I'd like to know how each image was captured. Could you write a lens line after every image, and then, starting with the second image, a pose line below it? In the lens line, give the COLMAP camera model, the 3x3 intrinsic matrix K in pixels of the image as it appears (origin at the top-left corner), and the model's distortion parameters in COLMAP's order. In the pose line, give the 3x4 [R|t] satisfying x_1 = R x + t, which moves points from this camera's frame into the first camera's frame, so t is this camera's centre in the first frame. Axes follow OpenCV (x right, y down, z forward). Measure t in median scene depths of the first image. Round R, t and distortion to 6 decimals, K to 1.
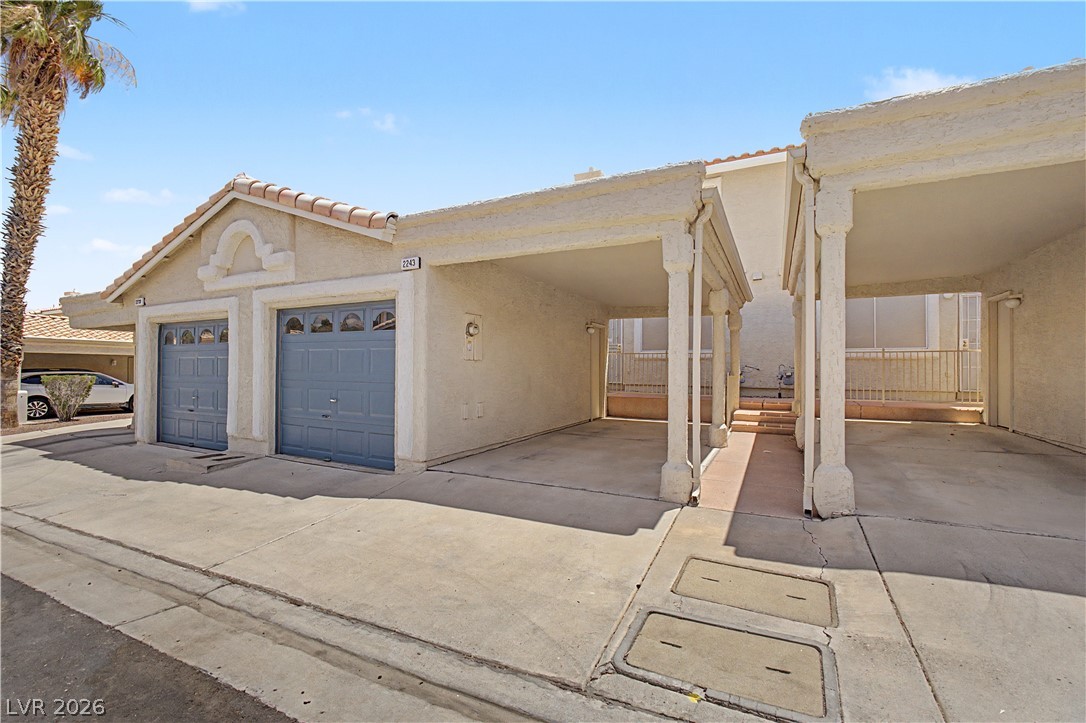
lens RADIAL K [[470.0, 0, 543.0], [0, 470.0, 361.5], [0, 0, 1]] dist [-0.002004, -0.000209]
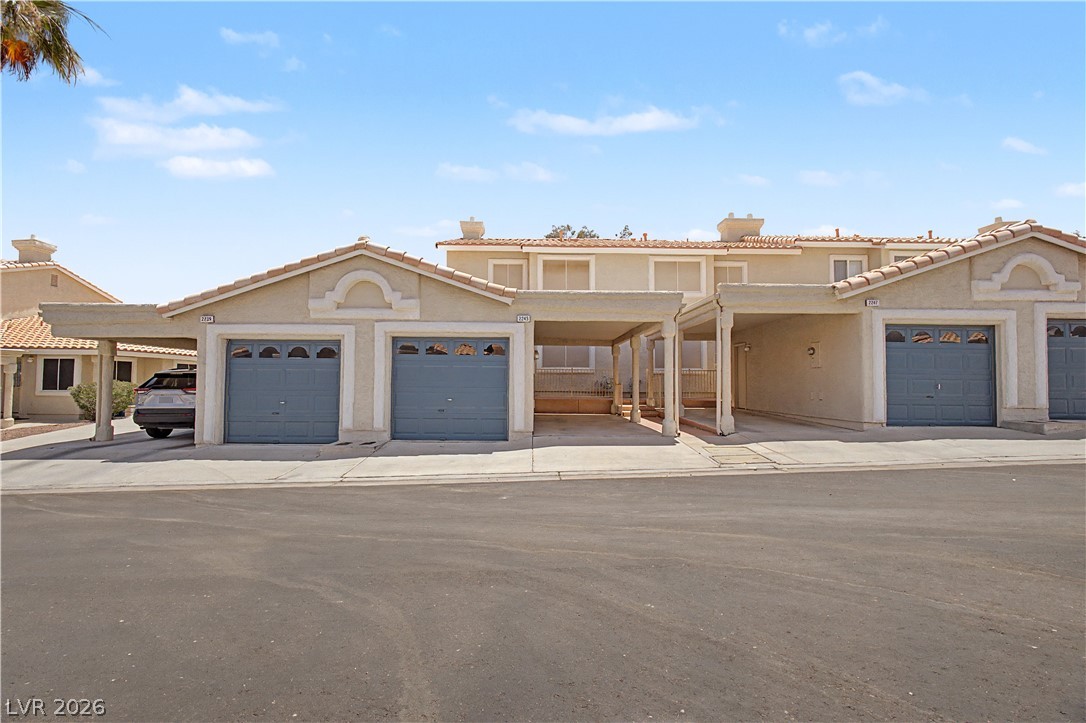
lens RADIAL K [[470.0, 0, 543.0], [0, 470.0, 361.5], [0, 0, 1]] dist [-0.002004, -0.000209]
pose [[0.883567, 0.020130, 0.467872, -0.825141], [-0.007539, 0.999558, -0.028768, 0.000928], [-0.468244, 0.021891, 0.883328, -0.460095]]
